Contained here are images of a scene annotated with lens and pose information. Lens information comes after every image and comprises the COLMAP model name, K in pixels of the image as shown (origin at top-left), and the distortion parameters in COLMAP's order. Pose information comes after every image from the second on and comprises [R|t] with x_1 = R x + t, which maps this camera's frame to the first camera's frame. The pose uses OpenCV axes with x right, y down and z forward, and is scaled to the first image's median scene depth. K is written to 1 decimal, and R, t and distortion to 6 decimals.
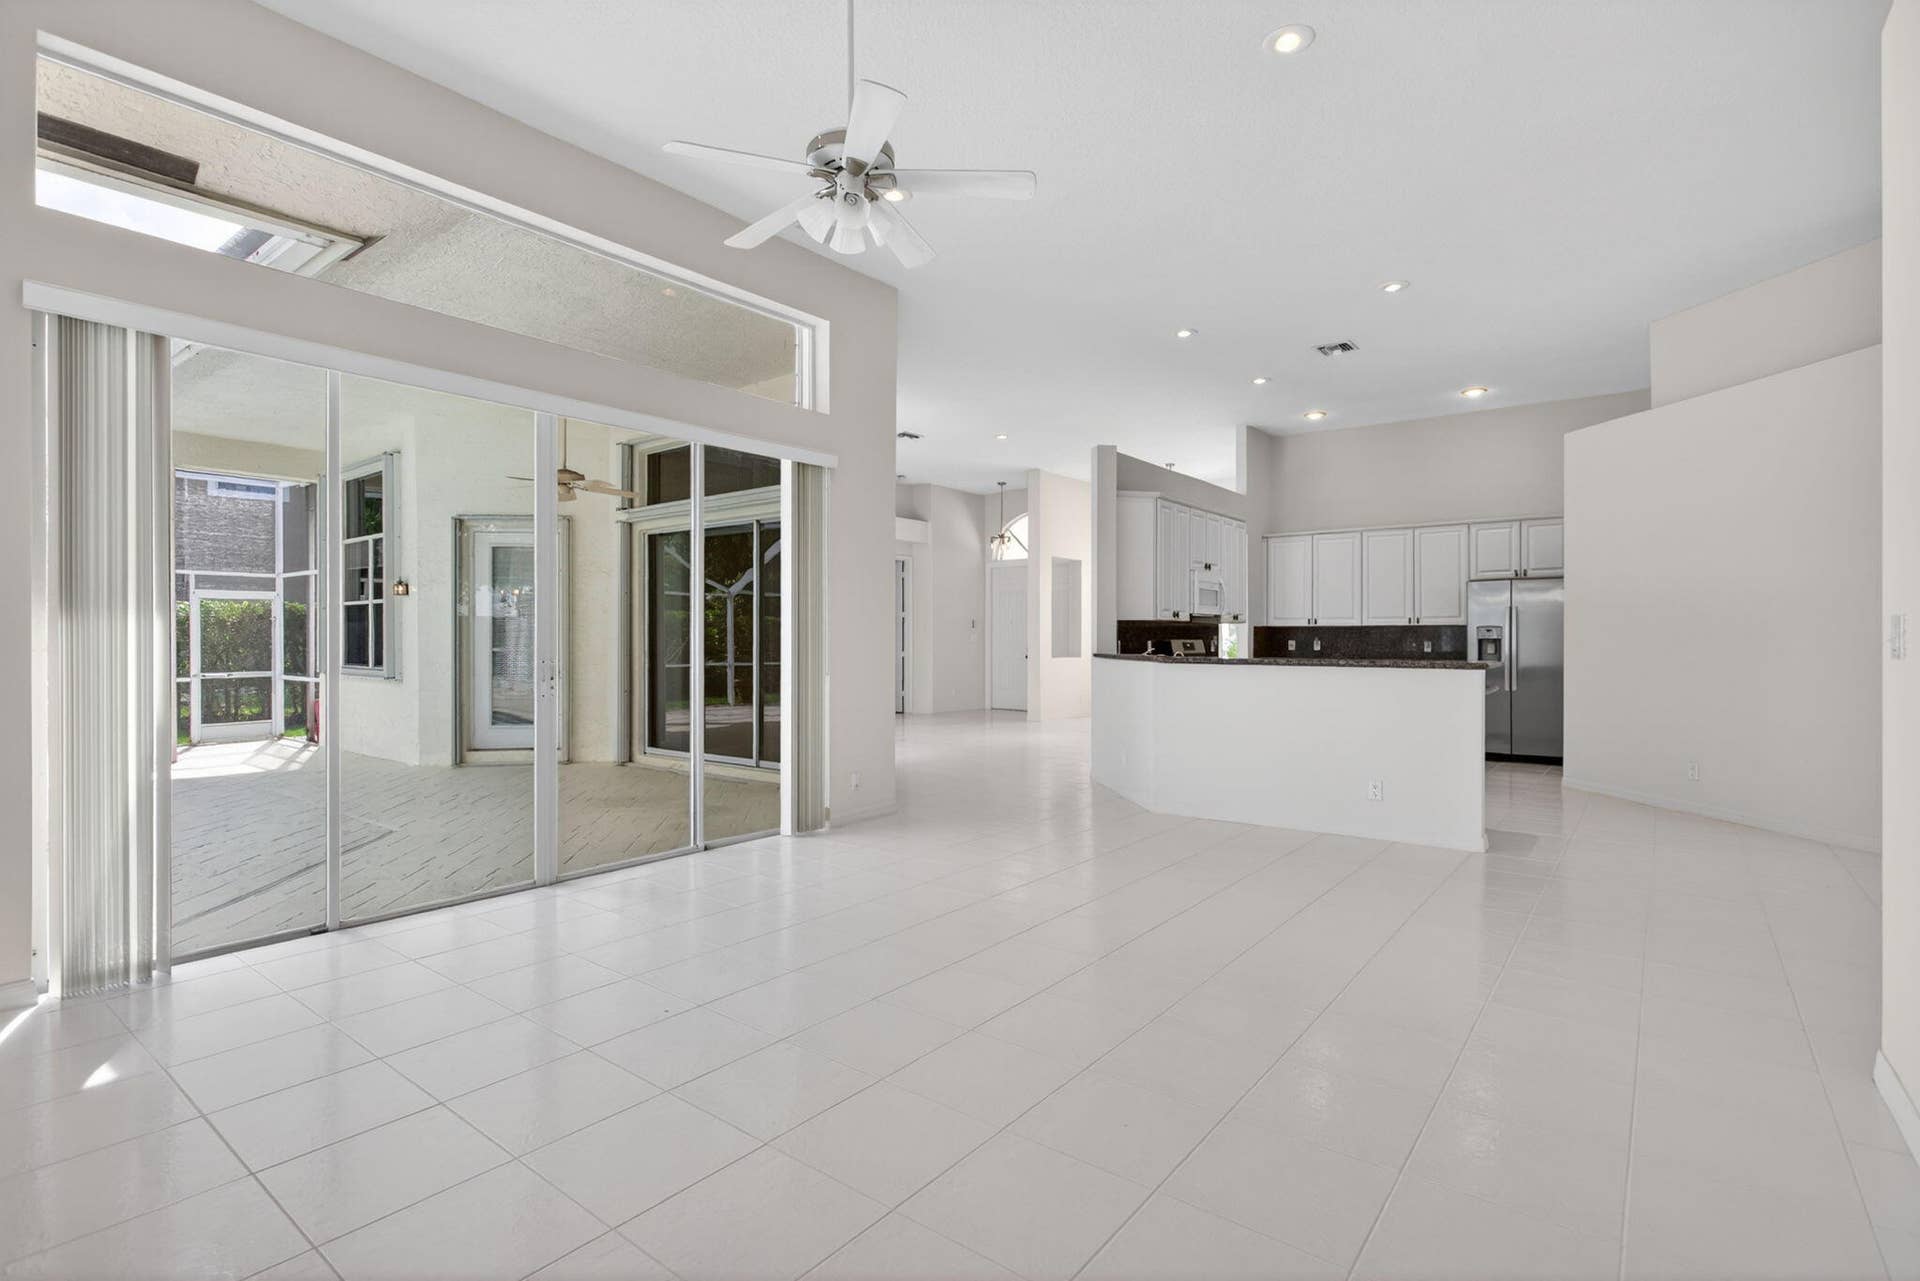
lens RADIAL K [[909.6, 0, 960.0], [0, 909.6, 640.5], [0, 0, 1]] dist [-0.001275, -0.000112]
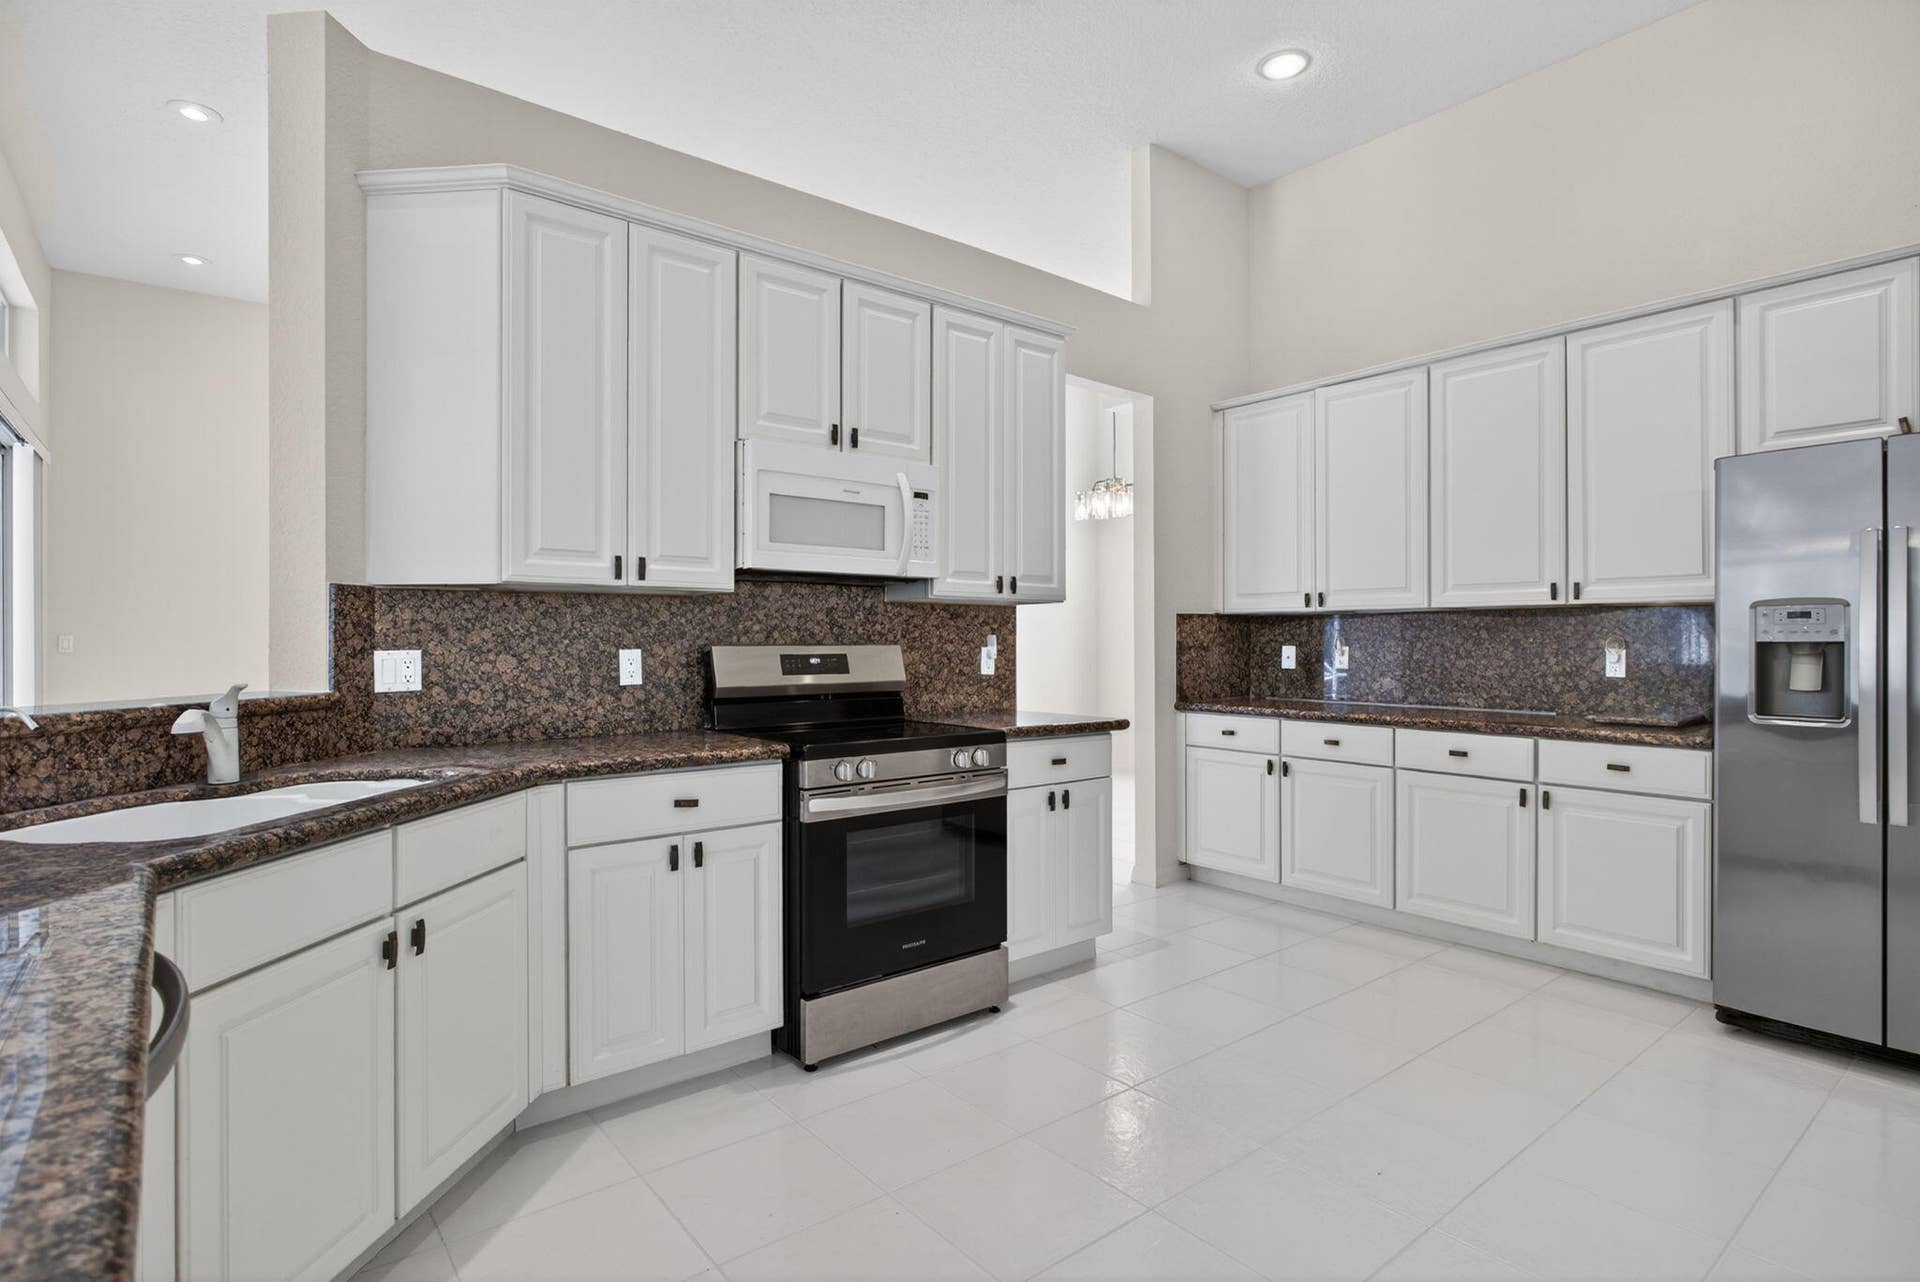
lens RADIAL K [[954.0, 0, 960.0], [0, 954.0, 641.0], [0, 0, 1]] dist [-0.014820, 0.000371]
pose [[0.973292, -0.002336, -0.229561, 0.359675], [0.002005, 0.999997, -0.001676, -0.002056], [0.229564, 0.001171, 0.973293, 0.593774]]
